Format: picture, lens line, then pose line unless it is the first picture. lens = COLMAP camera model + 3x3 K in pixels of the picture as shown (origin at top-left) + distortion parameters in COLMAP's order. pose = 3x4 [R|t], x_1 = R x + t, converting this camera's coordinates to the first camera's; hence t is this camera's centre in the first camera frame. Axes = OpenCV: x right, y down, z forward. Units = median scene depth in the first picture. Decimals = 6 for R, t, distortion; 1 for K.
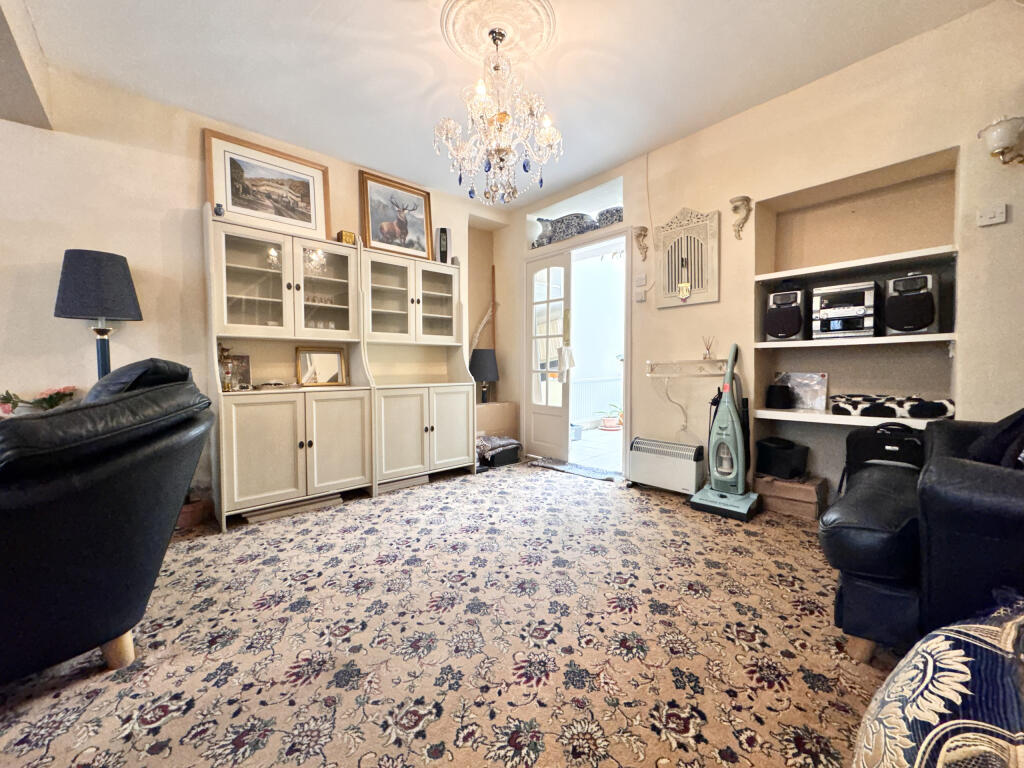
lens RADIAL K [[407.4, 0, 512.0], [0, 407.4, 384.0], [0, 0, 1]] dist [-0.001067, -0.000147]
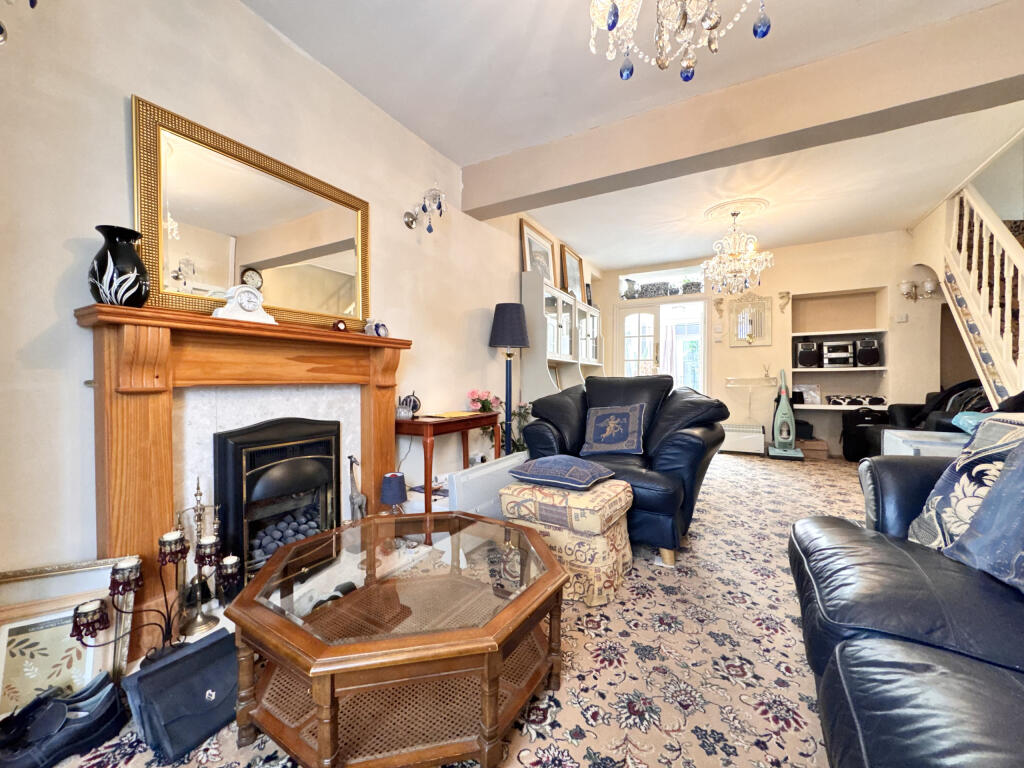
lens RADIAL K [[407.4, 0, 512.0], [0, 407.4, 384.0], [0, 0, 1]] dist [-0.001067, -0.000147]
pose [[0.949787, 0.004631, 0.312863, -1.322046], [0.007203, 0.999302, -0.036657, 0.032347], [-0.312814, 0.037070, 0.949091, -0.409247]]
